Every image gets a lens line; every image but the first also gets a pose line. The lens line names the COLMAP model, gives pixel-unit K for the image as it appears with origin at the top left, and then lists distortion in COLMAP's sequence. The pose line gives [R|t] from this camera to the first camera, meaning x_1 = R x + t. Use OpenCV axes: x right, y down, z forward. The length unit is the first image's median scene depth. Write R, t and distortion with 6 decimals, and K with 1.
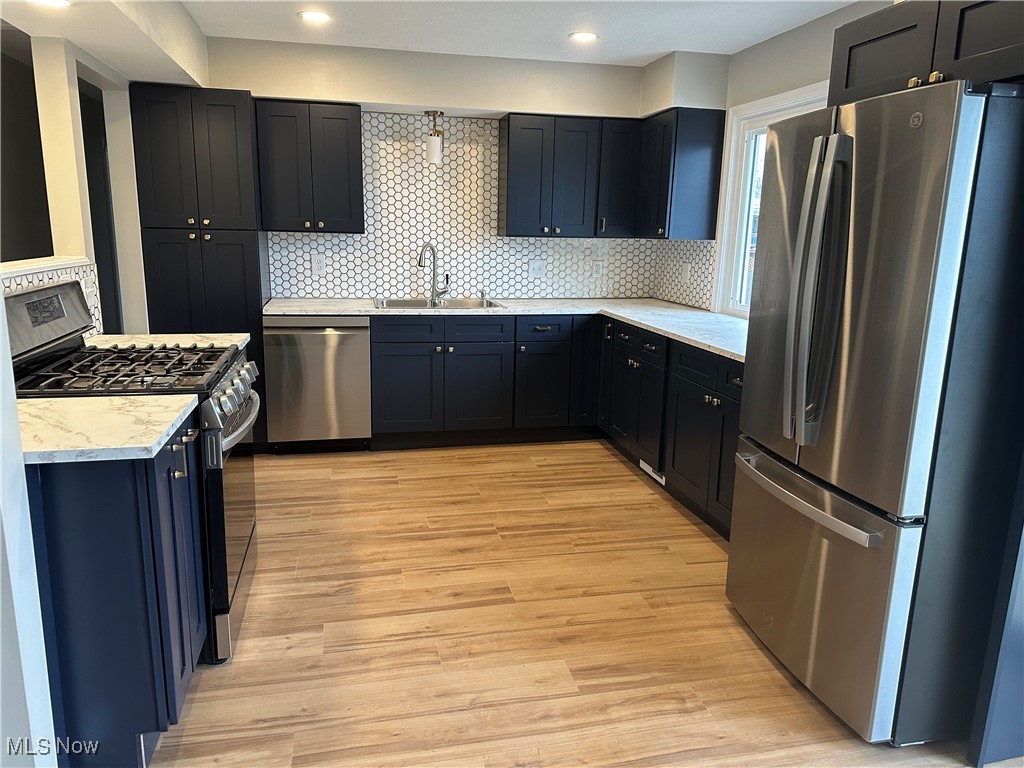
lens RADIAL K [[708.8, 0, 507.8], [0, 708.8, 383.8], [0, 0, 1]] dist [0.178863, -0.330763]
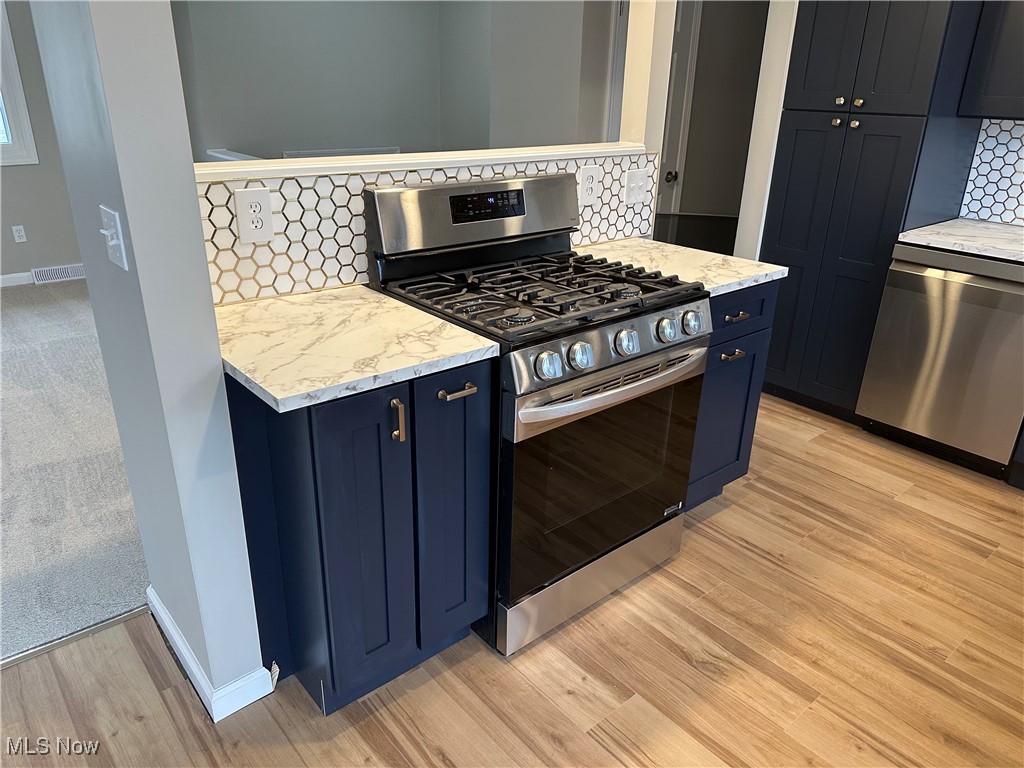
lens RADIAL K [[727.4, 0, 512.0], [0, 727.4, 384.0], [0, 0, 1]] dist [0.039710, -0.050708]
pose [[0.465908, 0.331828, -0.820256, 0.119188], [-0.202467, 0.942403, 0.266240, -0.082306], [0.861358, 0.042032, 0.506257, 0.338997]]
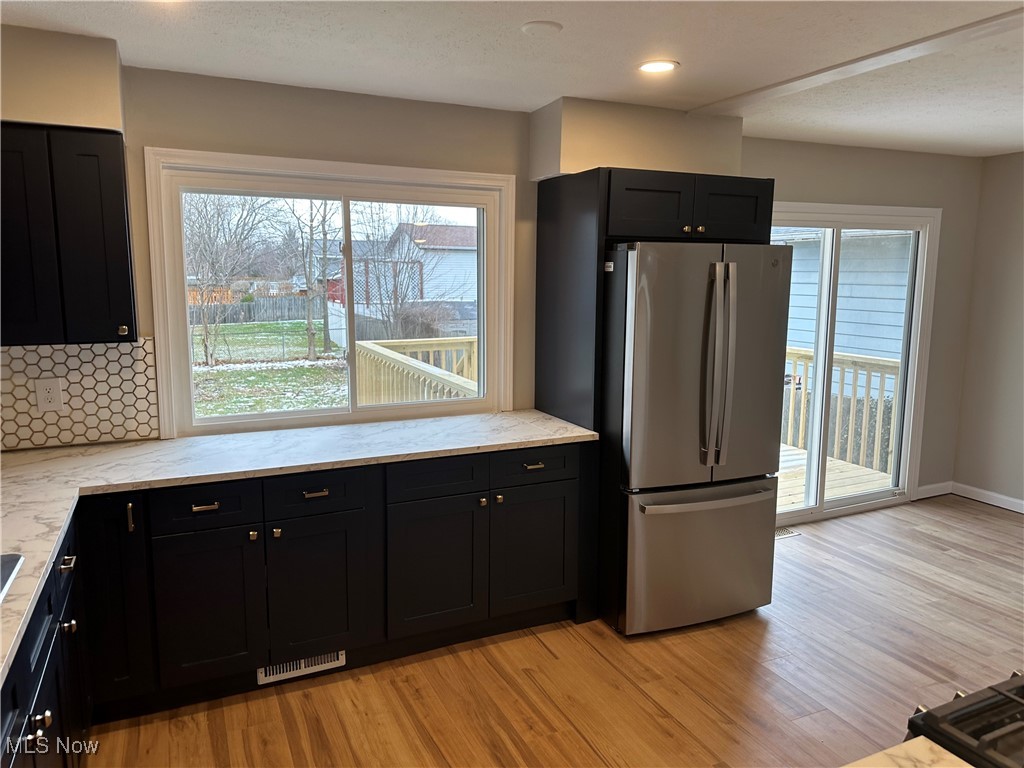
lens RADIAL K [[722.2, 0, 516.7], [0, 722.2, 378.3], [0, 0, 1]] dist [0.008389, 0.001549]
pose [[-0.220481, -0.160305, 0.962128, -0.492861], [0.197164, 0.958715, 0.204918, -0.259979], [-0.955256, 0.234878, -0.179772, 0.900991]]
